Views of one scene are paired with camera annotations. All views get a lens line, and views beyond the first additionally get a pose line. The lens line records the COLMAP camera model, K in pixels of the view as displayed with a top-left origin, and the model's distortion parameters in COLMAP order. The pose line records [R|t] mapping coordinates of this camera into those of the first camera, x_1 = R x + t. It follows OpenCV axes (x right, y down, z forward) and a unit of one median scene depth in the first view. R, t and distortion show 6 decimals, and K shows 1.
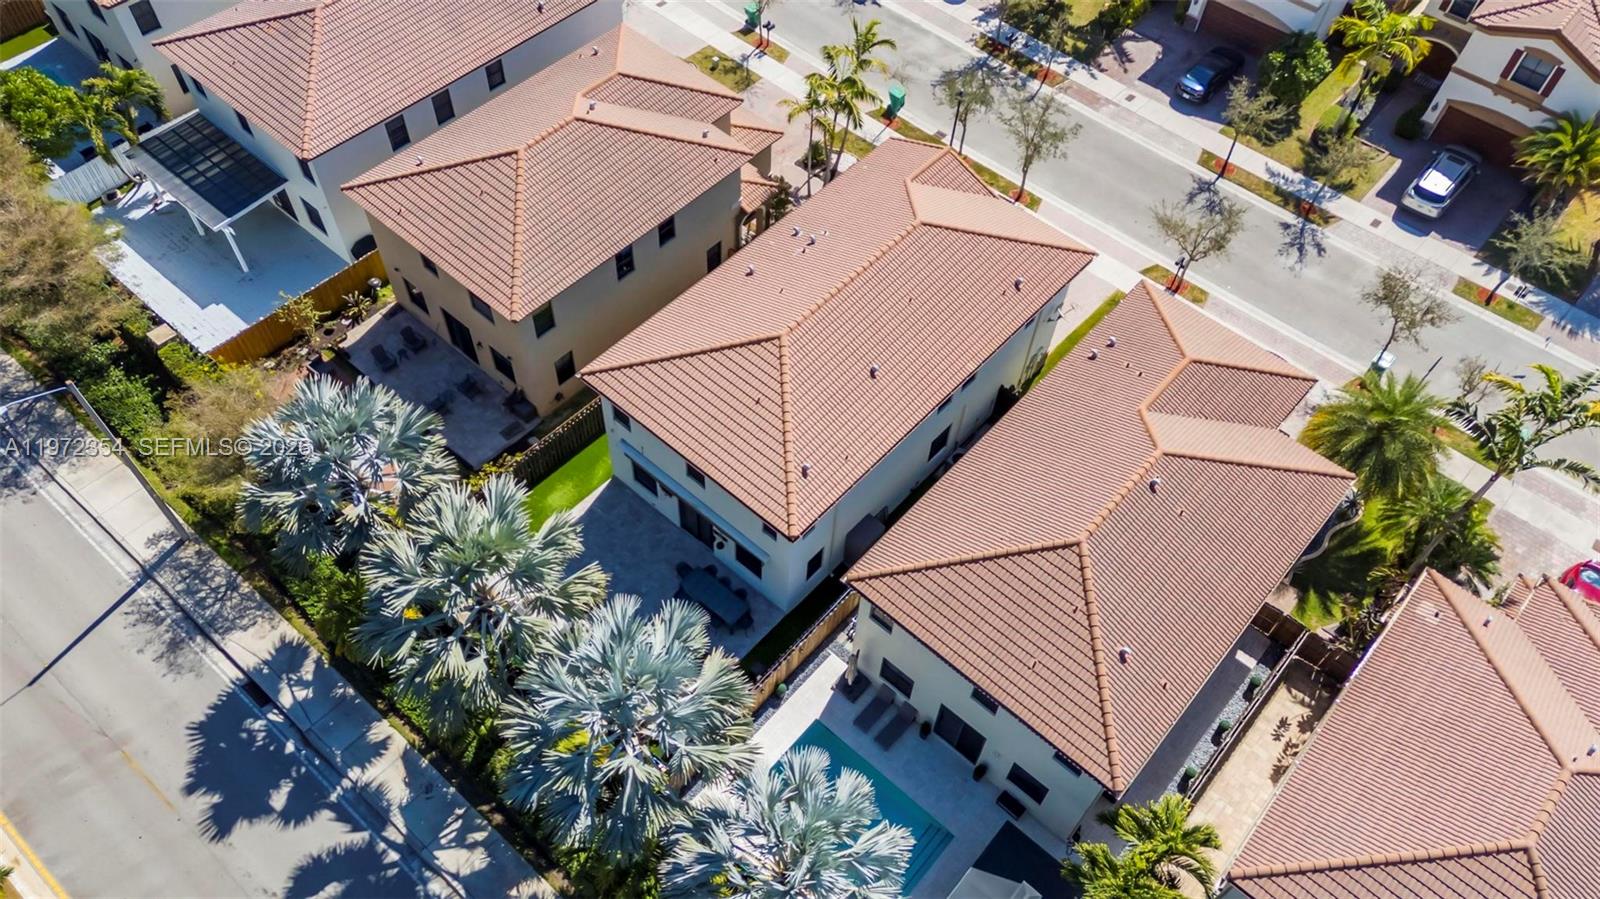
lens RADIAL K [[1165.4, 0, 787.2], [0, 1165.4, 454.5], [0, 0, 1]] dist [0.088551, 0.015883]
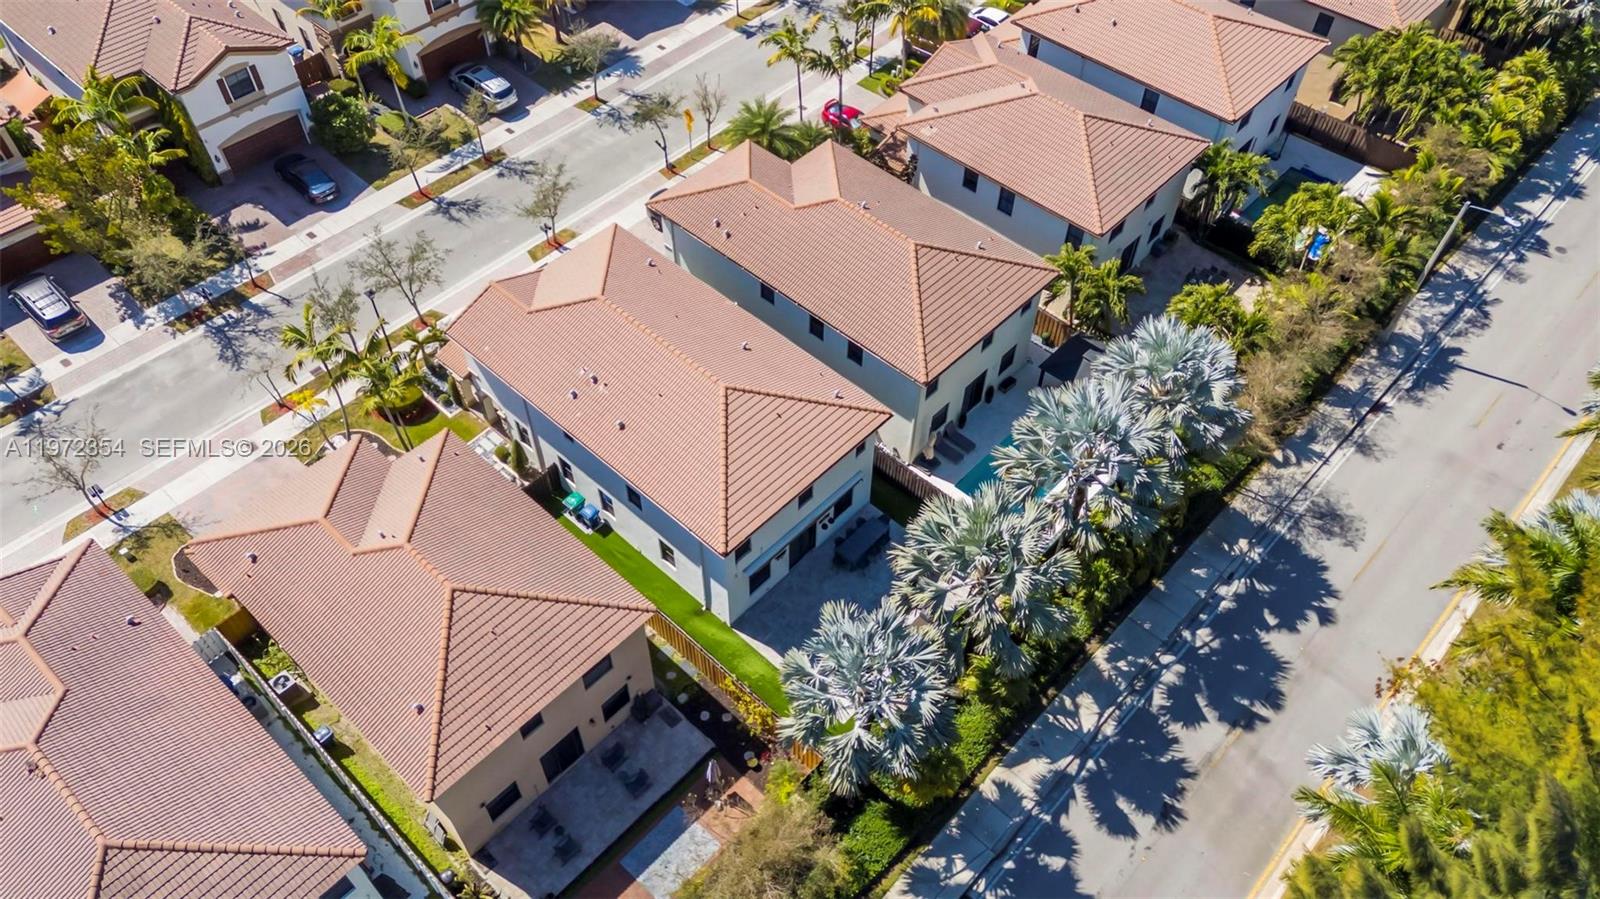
lens RADIAL K [[1165.4, 0, 811.7], [0, 1165.4, 441.1], [0, 0, 1]] dist [0.088551, 0.015883]
pose [[0.028331, -0.799234, 0.600352, -0.611285], [0.809744, 0.370499, 0.455023, -0.442766], [-0.586100, 0.473240, 0.657671, 0.148149]]
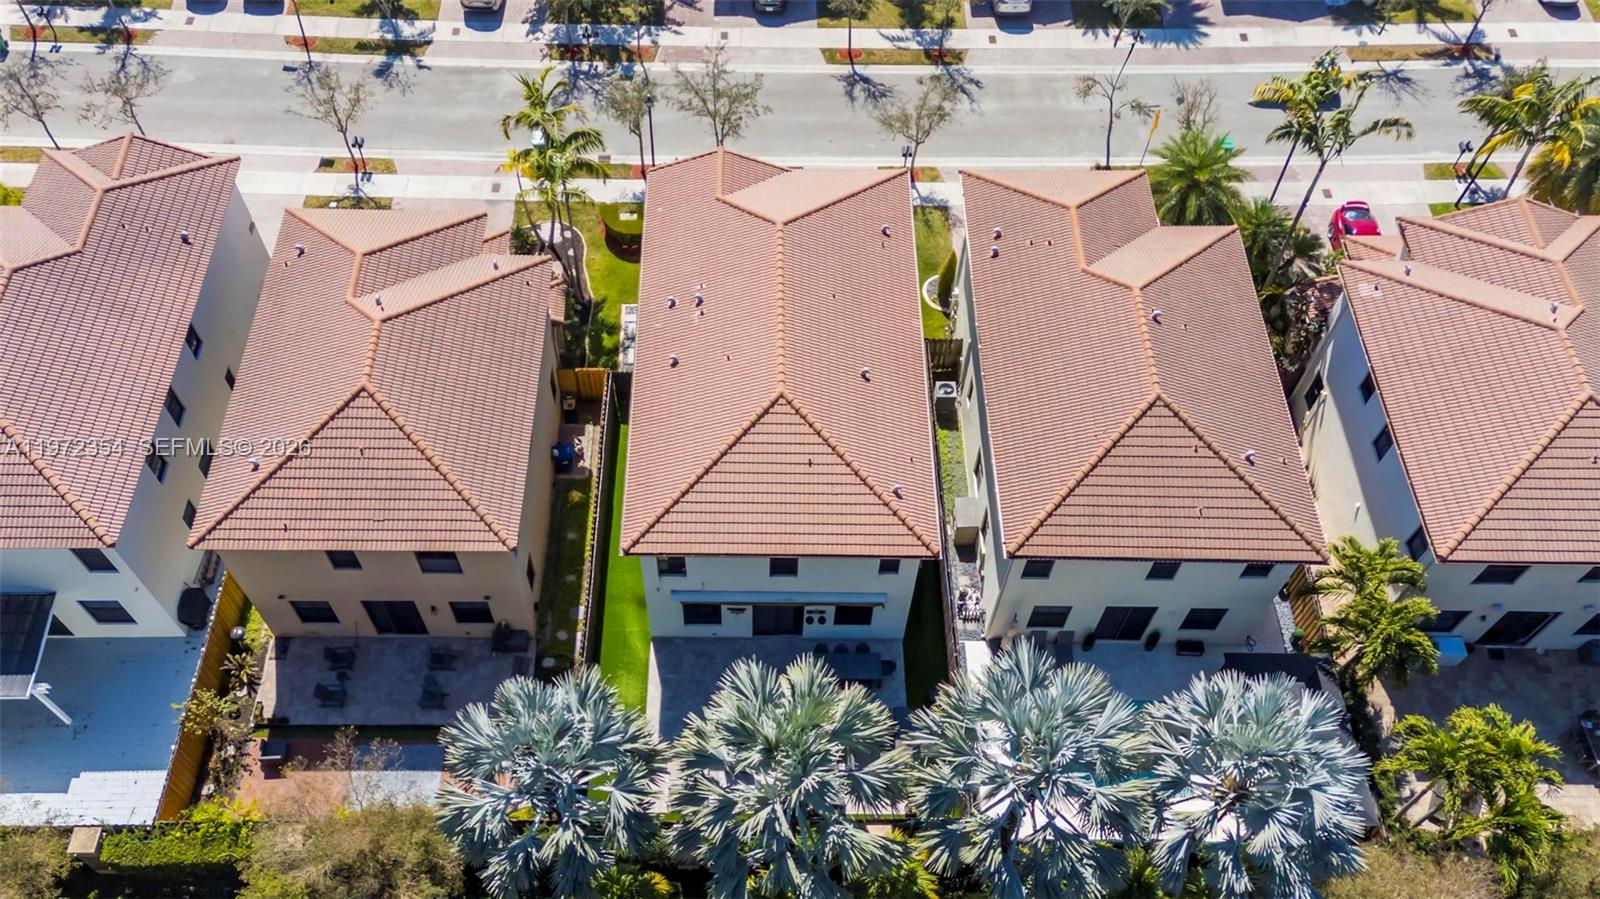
lens RADIAL K [[1196.5, 0, 784.7], [0, 1196.5, 590.9], [0, 0, 1]] dist [0.074528, -0.004627]
pose [[0.747047, -0.585015, 0.315717, -0.317567], [0.550409, 0.810650, 0.199740, -0.130346], [-0.372787, 0.024558, 0.927592, 0.085732]]
